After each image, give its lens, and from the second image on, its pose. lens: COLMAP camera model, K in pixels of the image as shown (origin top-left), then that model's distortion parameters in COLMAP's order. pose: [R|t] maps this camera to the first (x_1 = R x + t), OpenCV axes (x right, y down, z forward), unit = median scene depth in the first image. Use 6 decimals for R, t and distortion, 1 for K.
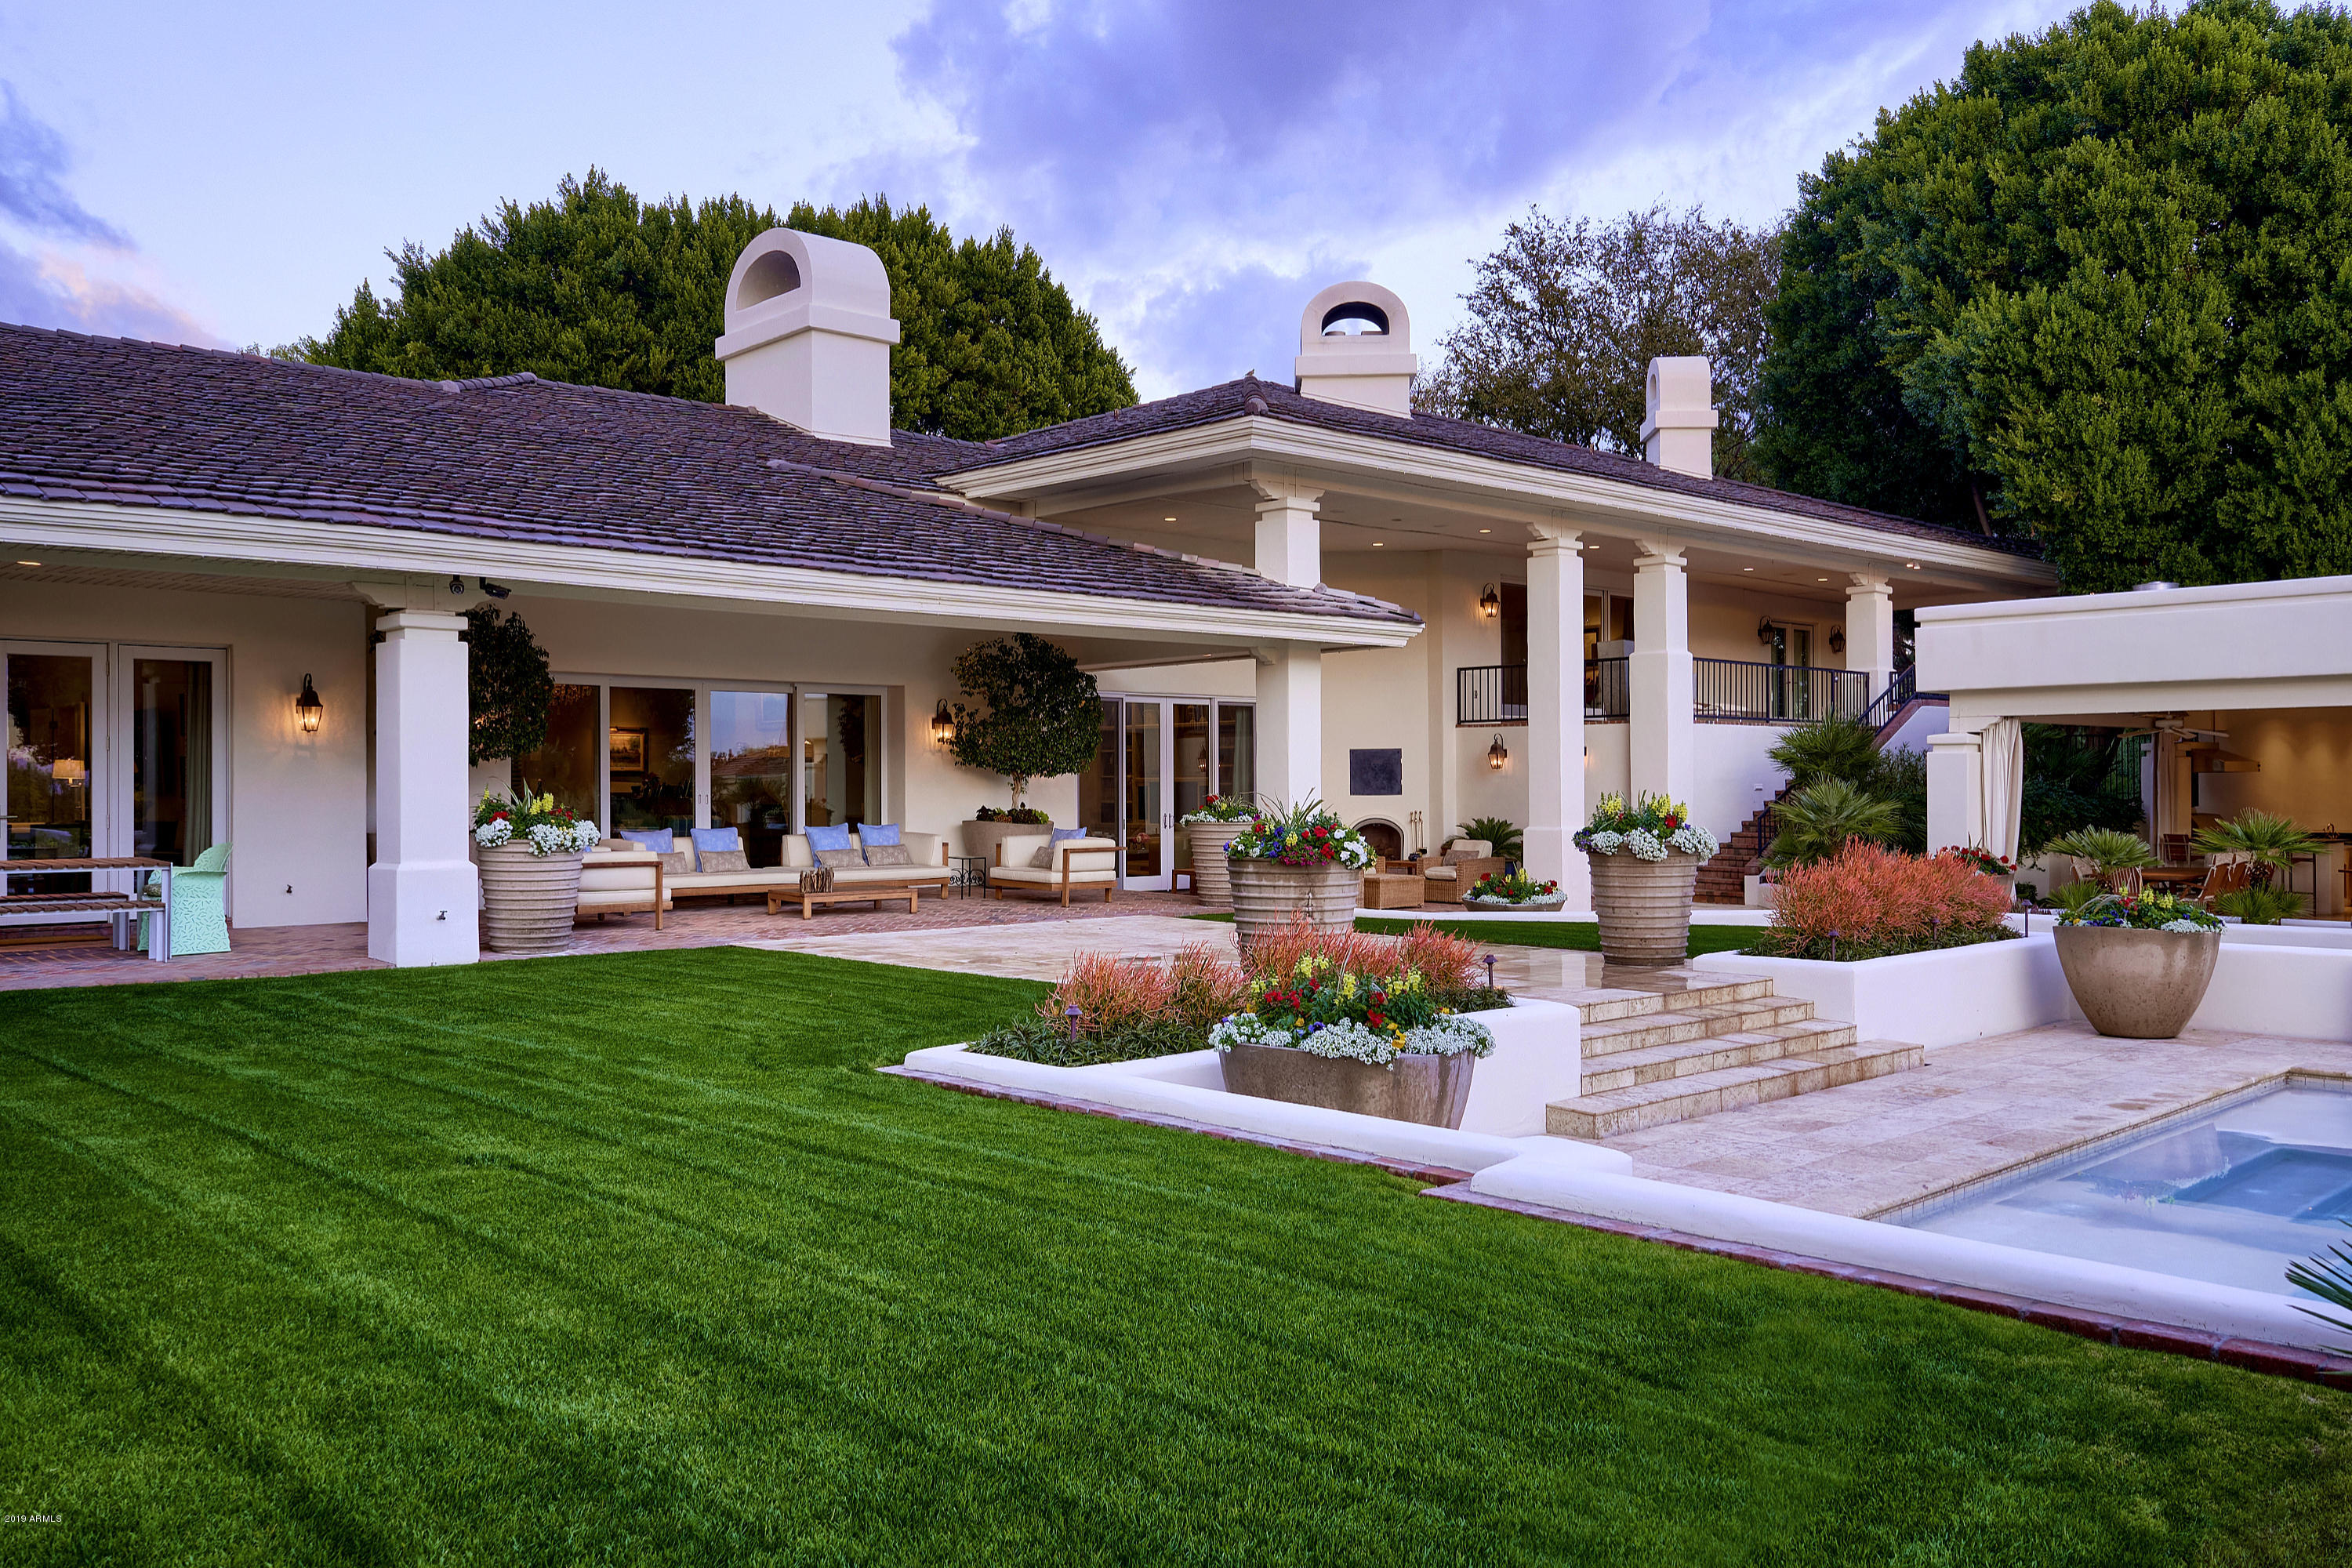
lens RADIAL K [[1852.0, 0, 1176.0], [0, 1852.0, 784.0], [0, 0, 1]] dist [-0.004394, 0.006839]
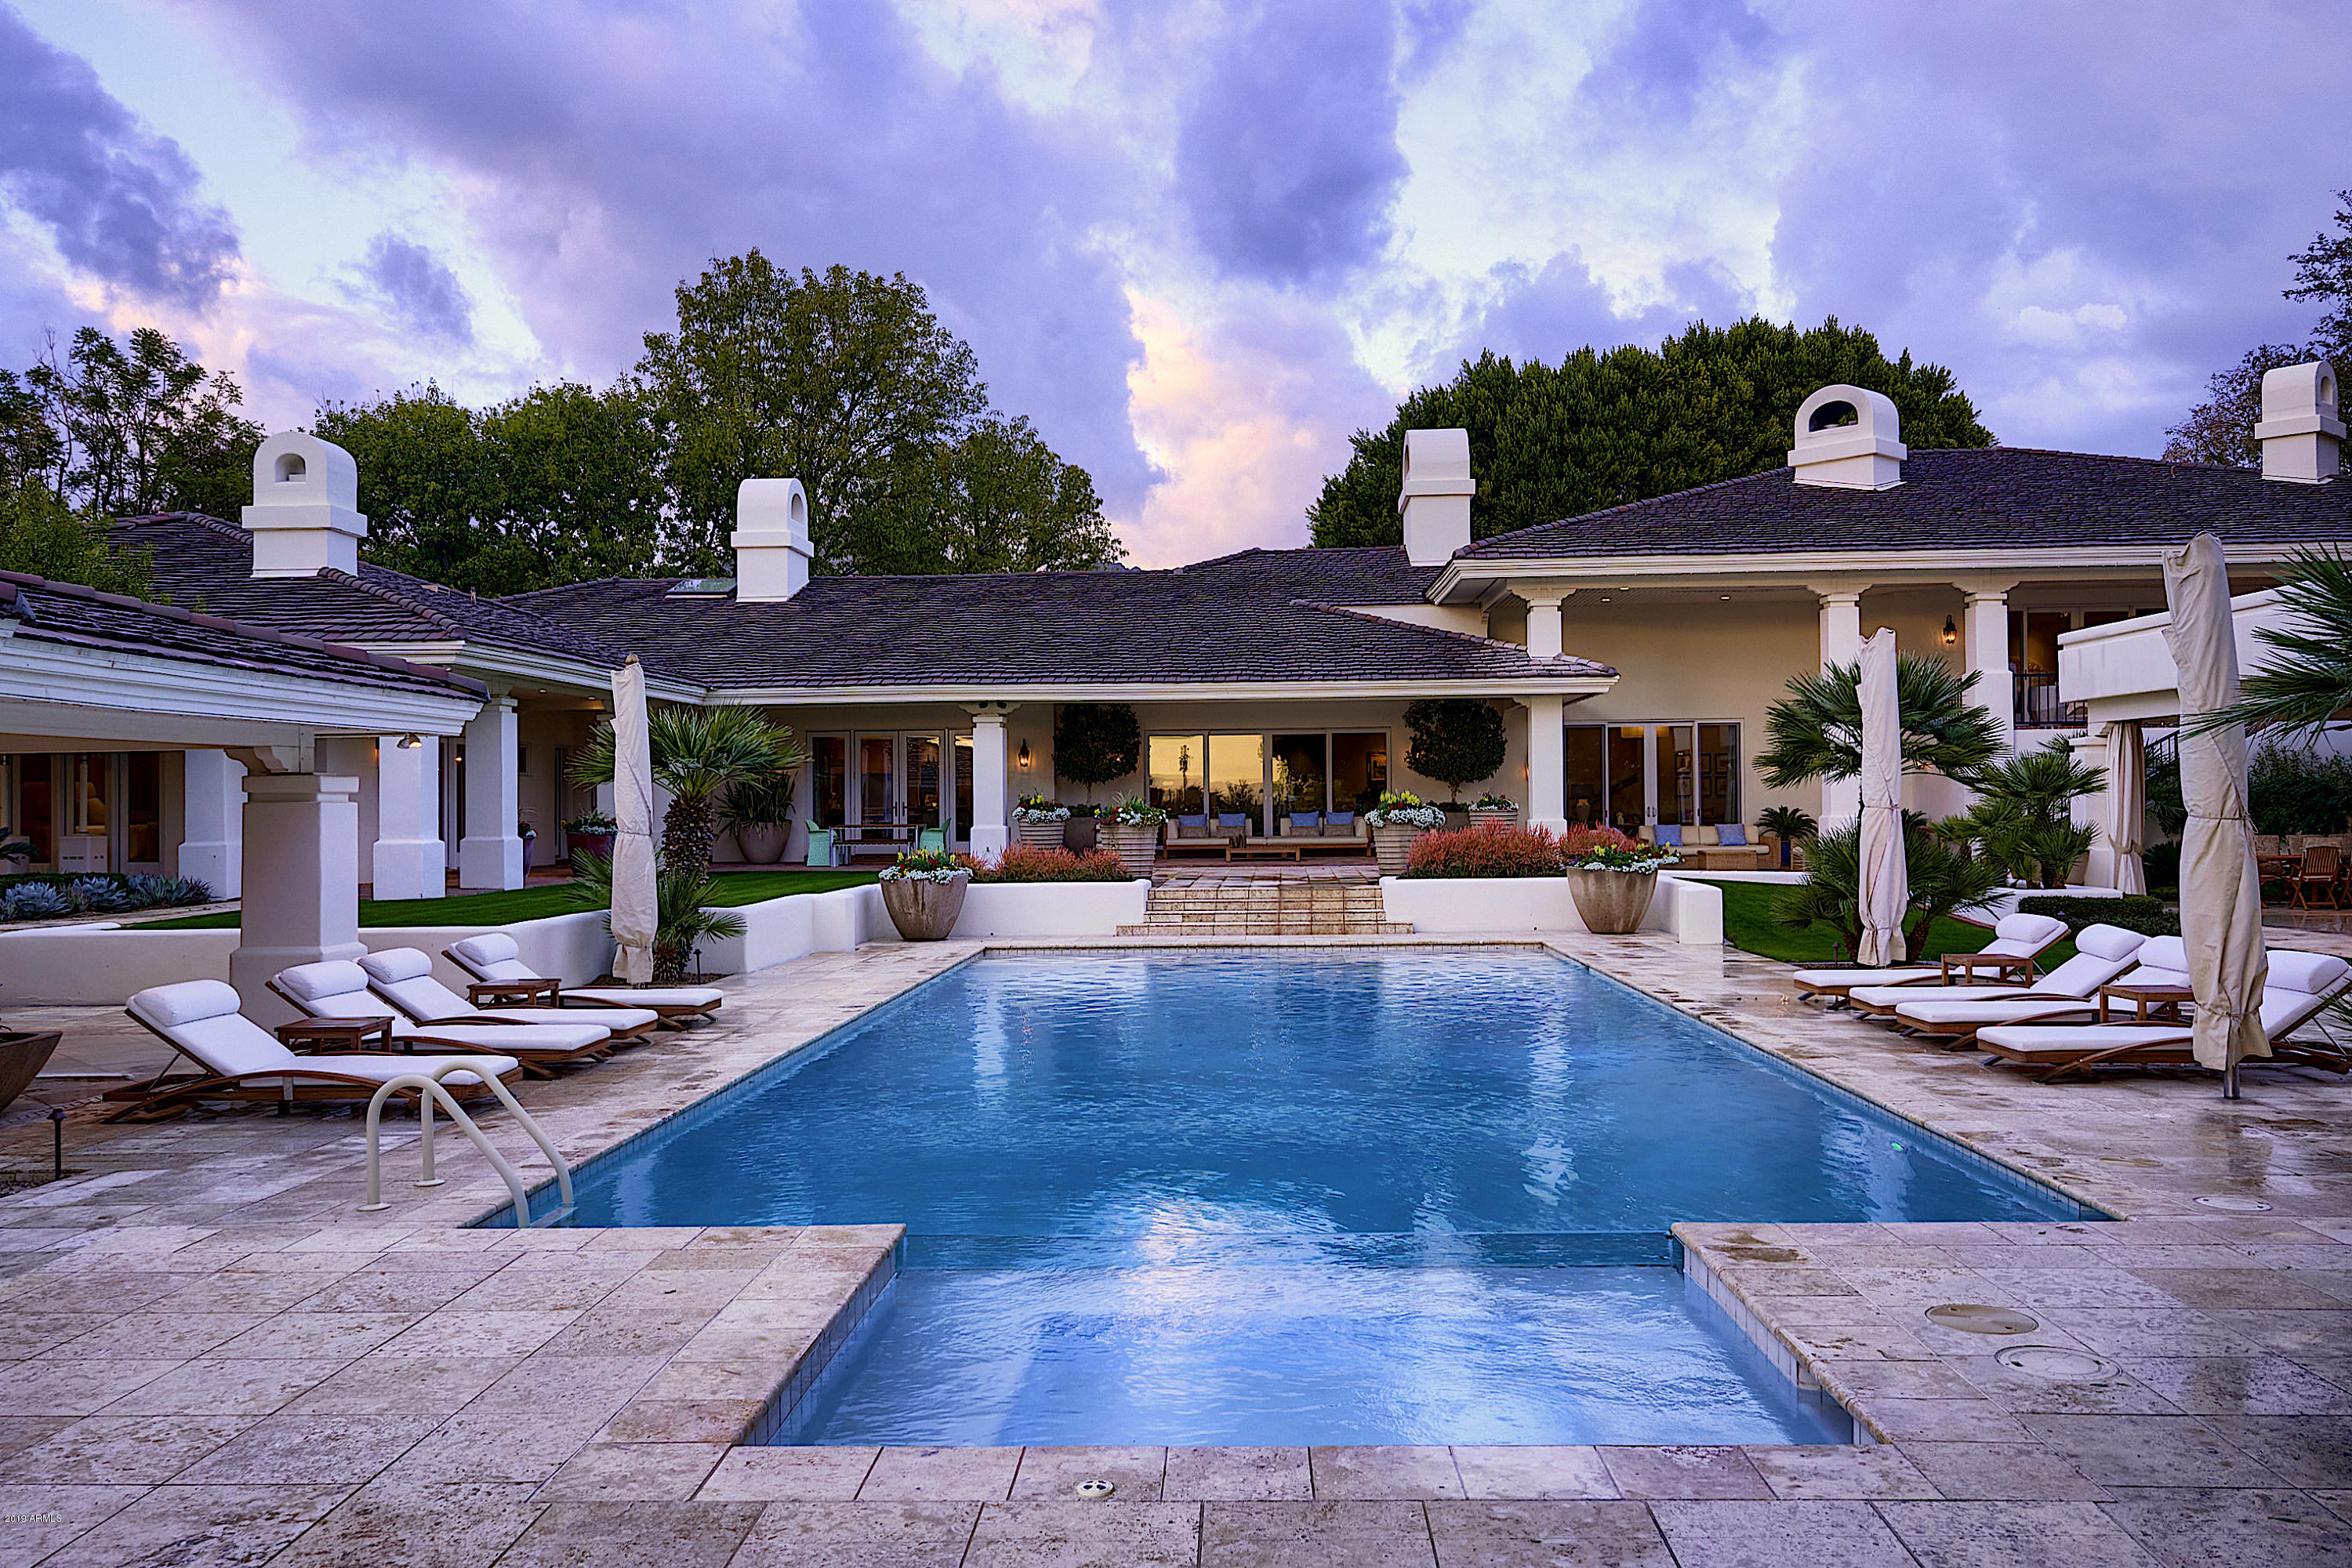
lens RADIAL K [[1892.4, 0, 1152.9], [0, 1892.4, 778.4], [0, 0, 1]] dist [0.004512, -0.002970]
pose [[0.693056, -0.013070, -0.720765, 0.740748], [0.009955, 0.999914, -0.008559, 0.003372], [0.720815, -0.001244, 0.693126, -0.245216]]
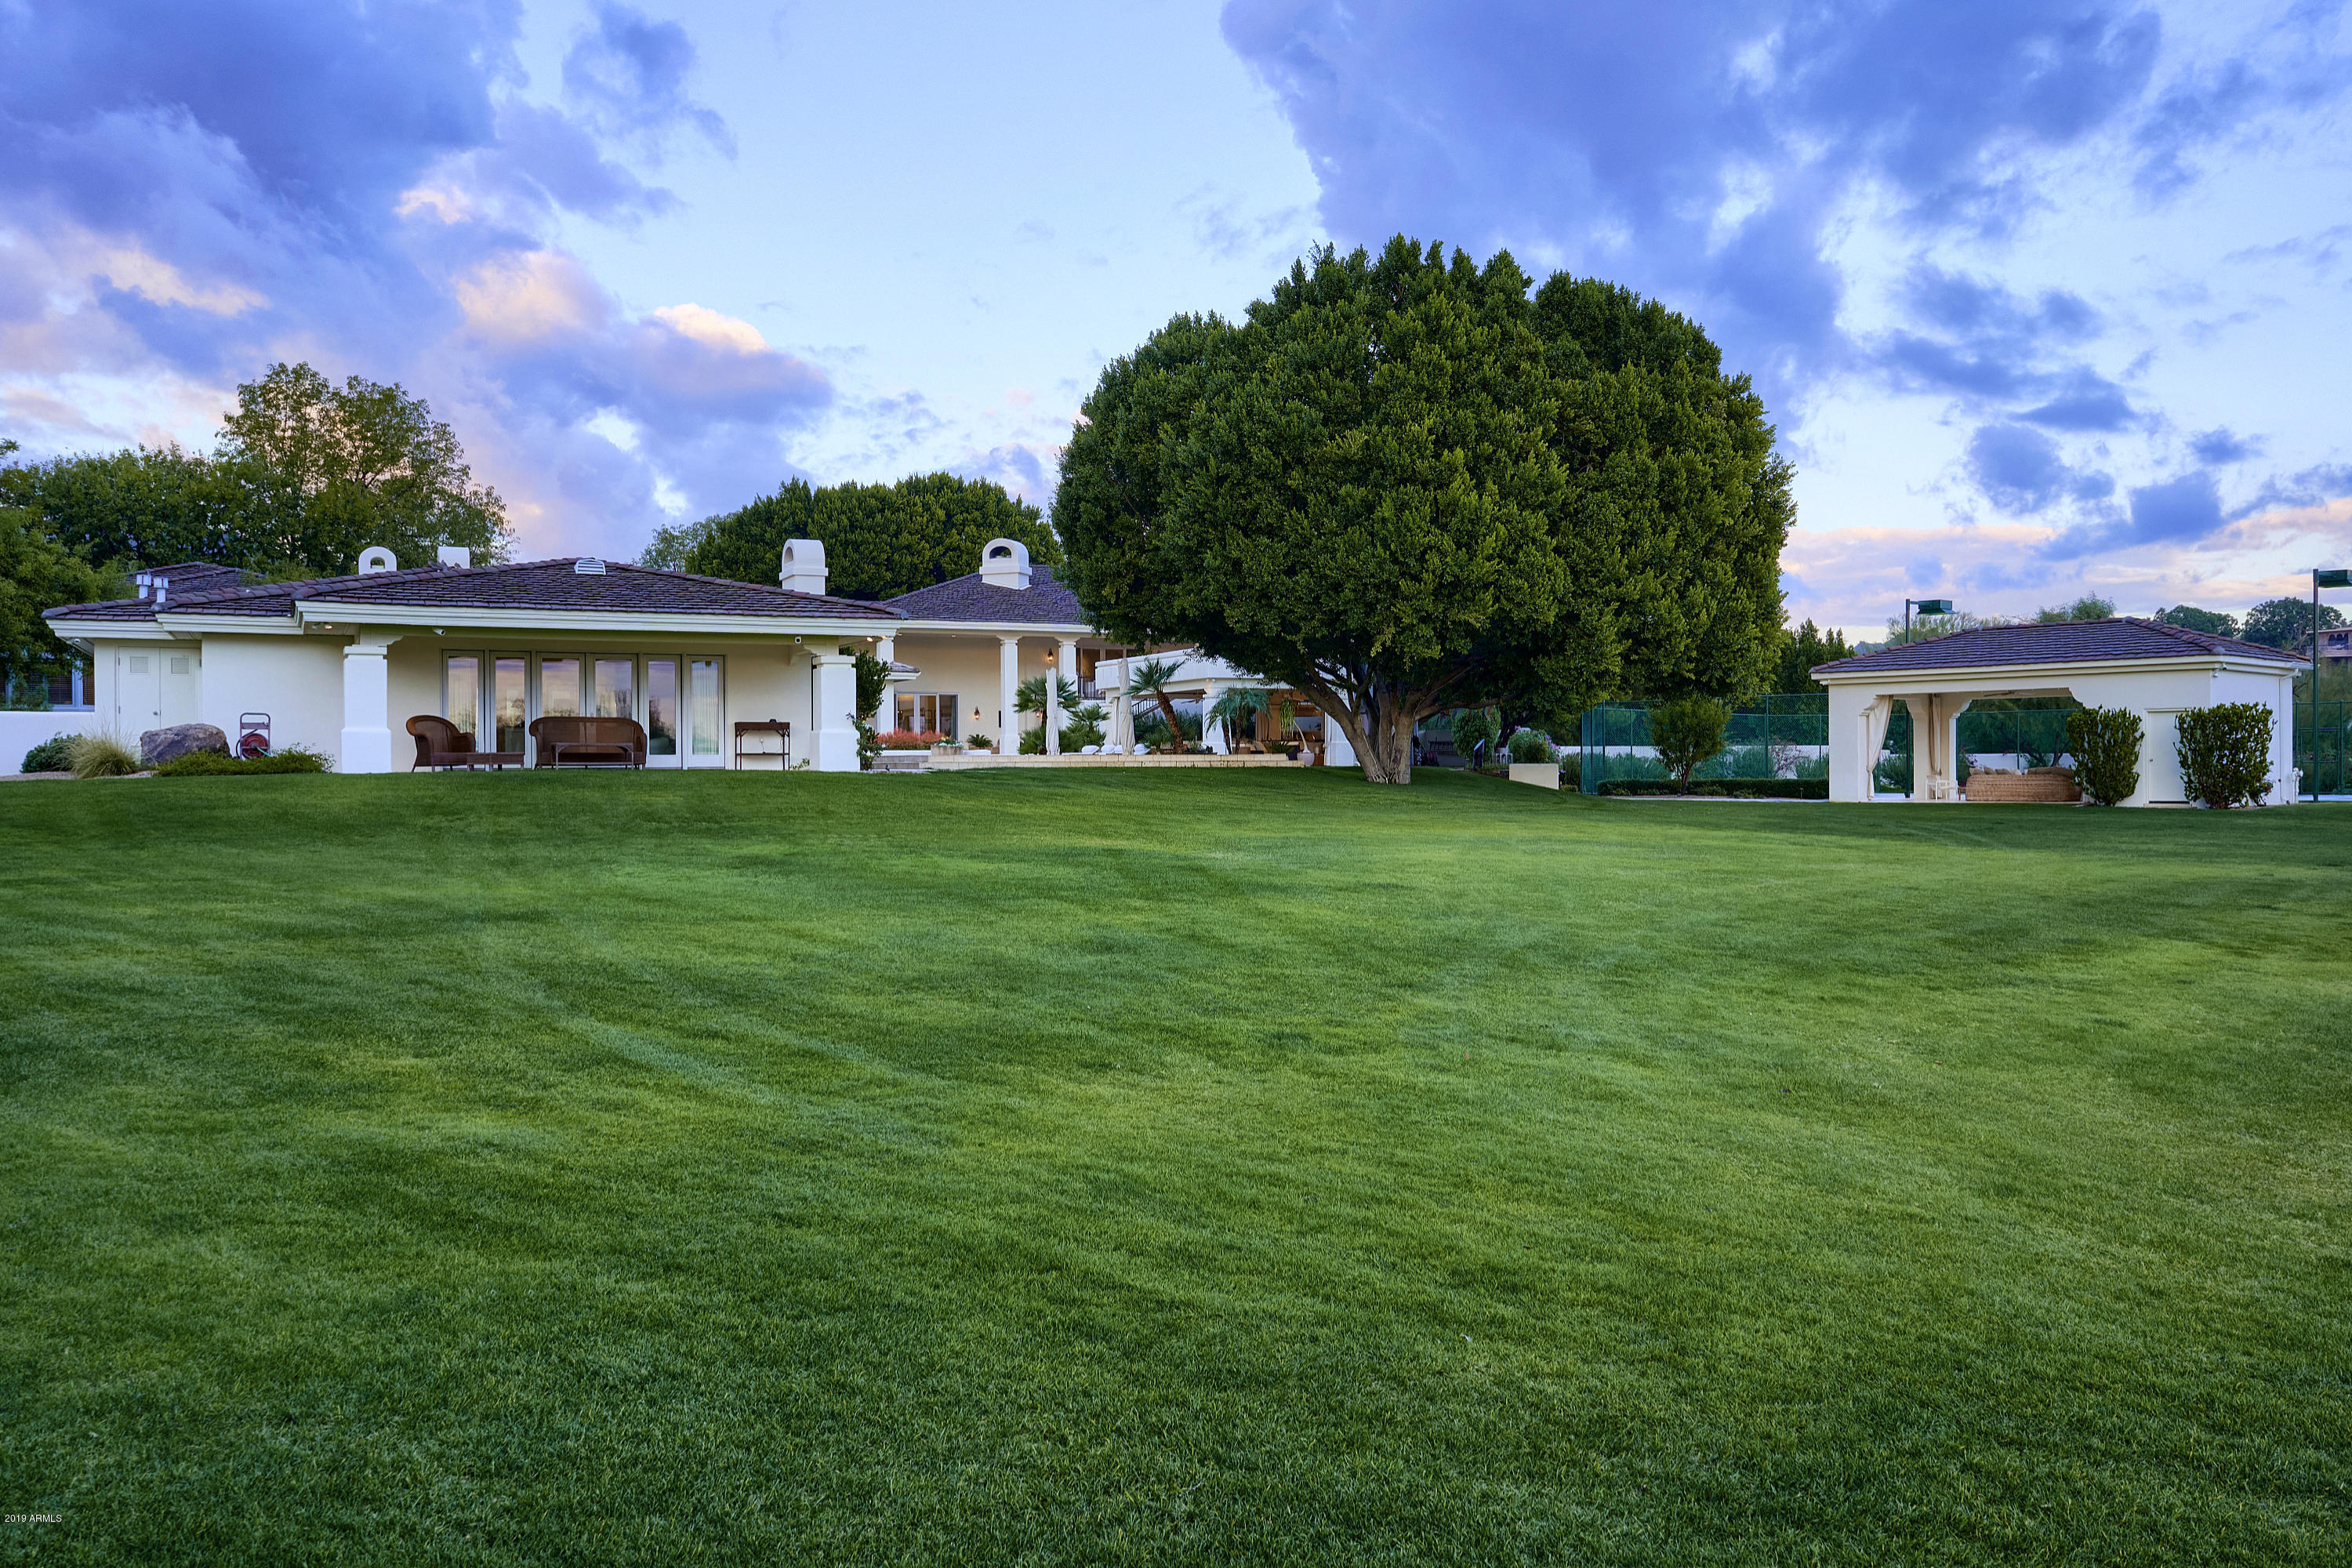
lens RADIAL K [[1852.0, 0, 1176.0], [0, 1852.0, 784.0], [0, 0, 1]] dist [-0.004394, 0.006839]
pose [[0.951967, -0.002180, -0.306193, 1.228578], [0.005984, 0.999916, 0.011488, 0.061010], [0.306142, -0.012768, 0.951900, -1.576376]]
